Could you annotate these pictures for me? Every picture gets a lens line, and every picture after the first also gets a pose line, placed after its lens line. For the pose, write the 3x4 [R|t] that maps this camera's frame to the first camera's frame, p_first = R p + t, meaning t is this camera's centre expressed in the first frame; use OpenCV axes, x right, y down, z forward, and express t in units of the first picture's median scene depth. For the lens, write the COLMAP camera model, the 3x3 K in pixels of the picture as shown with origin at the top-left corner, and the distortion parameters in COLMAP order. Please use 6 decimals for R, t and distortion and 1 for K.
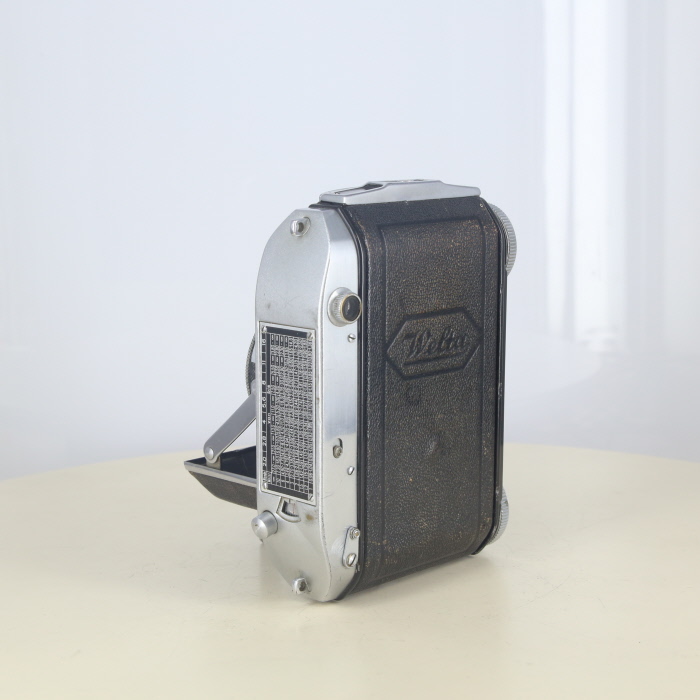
lens RADIAL K [[1446.3, 0, 350.1], [0, 1446.3, 347.9], [0, 0, 1]] dist [0.033986, 0.000000]
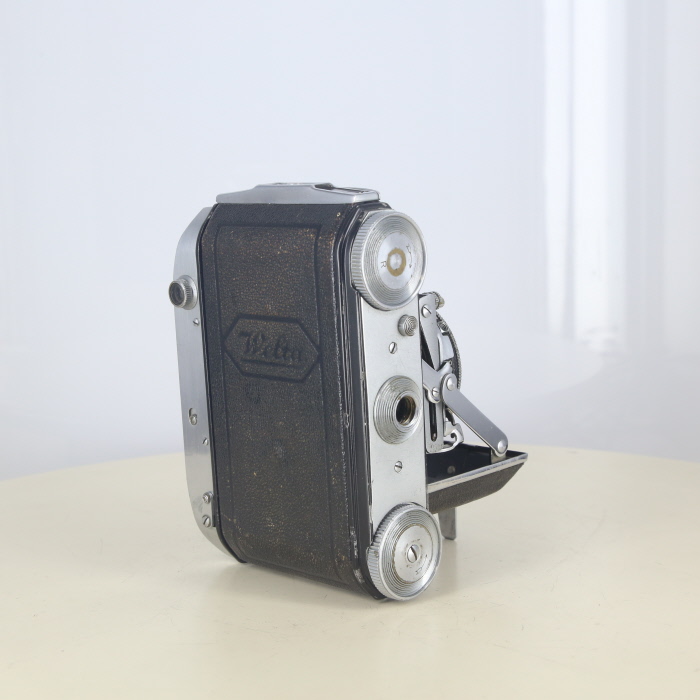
lens RADIAL K [[1446.3, 0, 349.5], [0, 1446.3, 351.0], [0, 0, 1]] dist [0.033986, 0.000000]
pose [[-0.014935, 0.160795, -0.986875, 1.195810], [-0.107169, 0.981042, 0.161467, -0.192813], [0.994129, 0.108174, 0.002580, 1.209295]]
